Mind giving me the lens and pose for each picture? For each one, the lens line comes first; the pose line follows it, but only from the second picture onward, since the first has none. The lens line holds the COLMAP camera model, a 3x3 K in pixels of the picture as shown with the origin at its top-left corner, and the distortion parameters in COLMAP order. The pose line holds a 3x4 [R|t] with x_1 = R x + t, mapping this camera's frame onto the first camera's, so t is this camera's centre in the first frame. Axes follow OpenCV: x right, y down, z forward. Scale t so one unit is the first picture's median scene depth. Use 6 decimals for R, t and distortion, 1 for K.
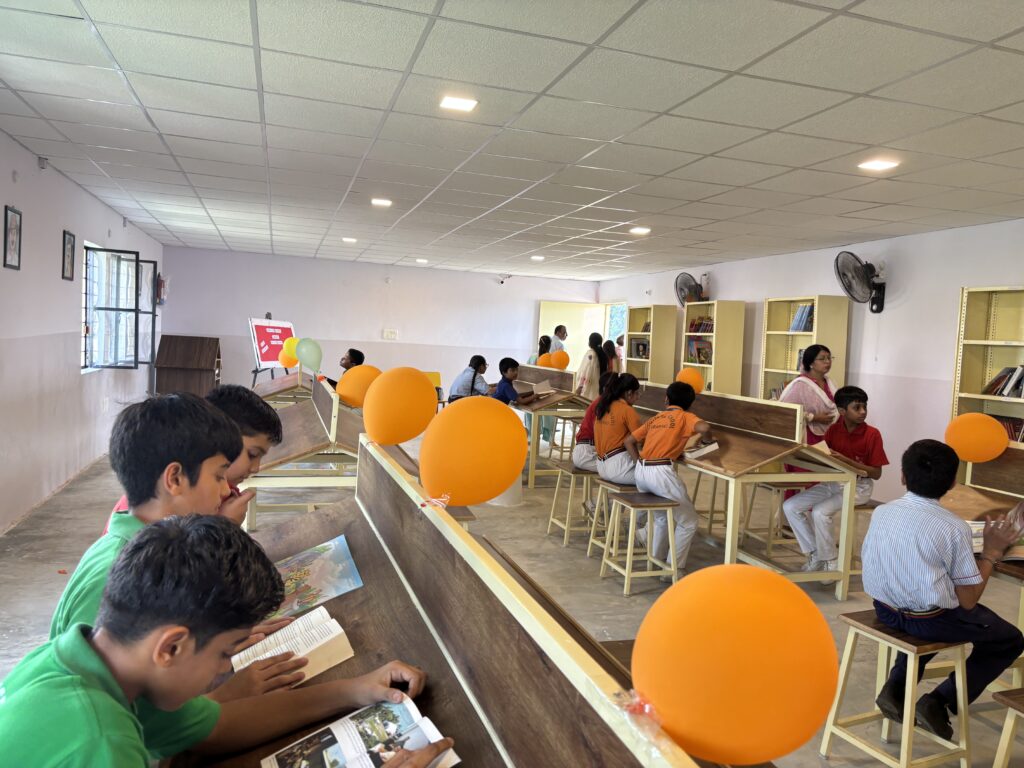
lens RADIAL K [[779.8, 0, 512.0], [0, 779.8, 384.0], [0, 0, 1]] dist [0.080571, -0.158667]
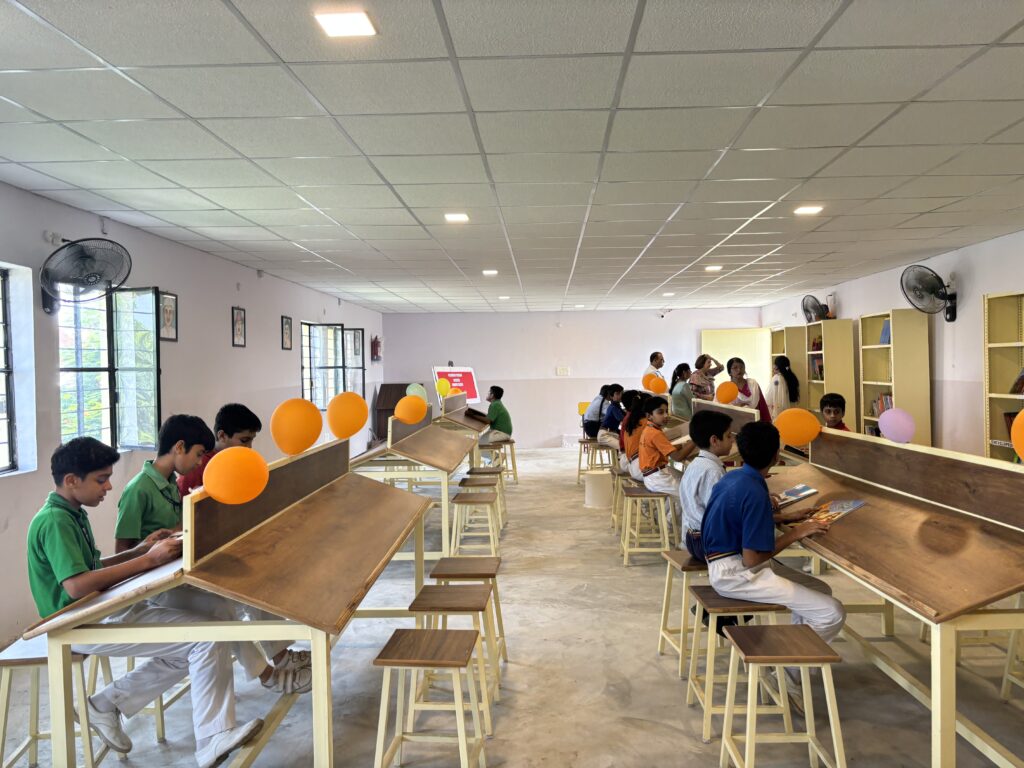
lens RADIAL K [[779.8, 0, 512.0], [0, 779.8, 384.0], [0, 0, 1]] dist [0.080571, -0.158667]
pose [[0.943282, -0.061973, -0.326156, 0.245650], [0.047641, 0.997523, -0.051756, 0.018265], [0.328555, 0.033282, 0.943898, -0.173036]]
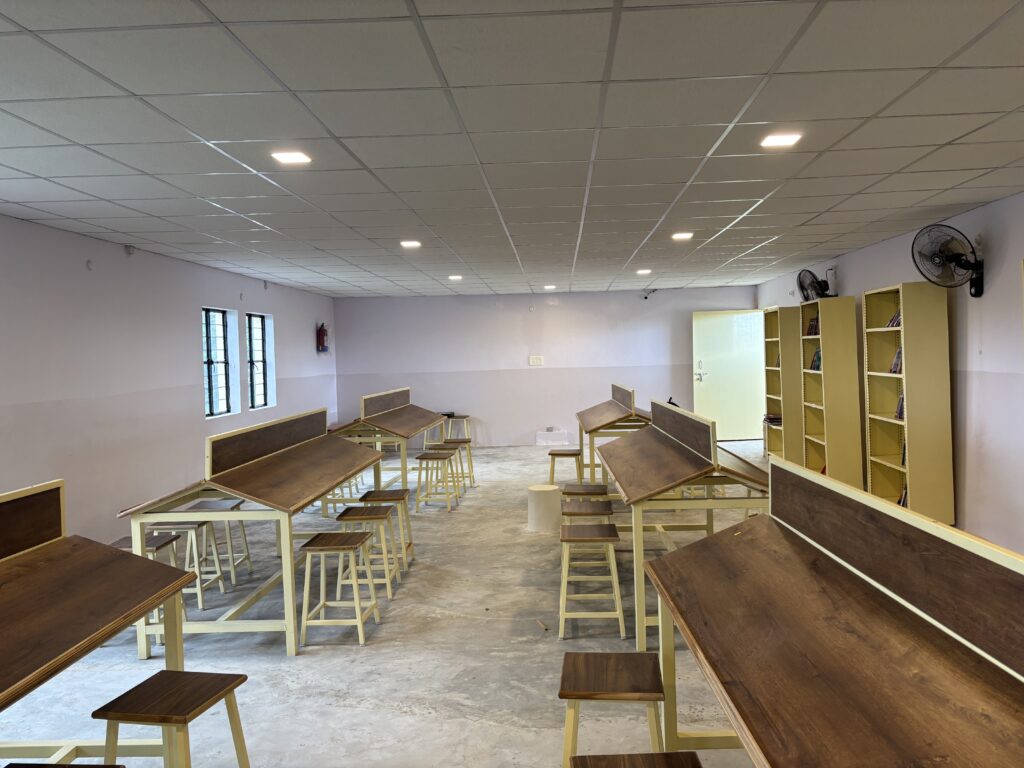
lens RADIAL K [[779.4, 0, 515.7], [0, 779.4, 374.6], [0, 0, 1]] dist [0.066818, -0.119136]
pose [[0.938592, -0.072203, -0.337390, 0.276297], [0.059963, 0.997113, -0.046576, 0.001048], [0.339779, 0.023485, 0.940212, 0.053216]]
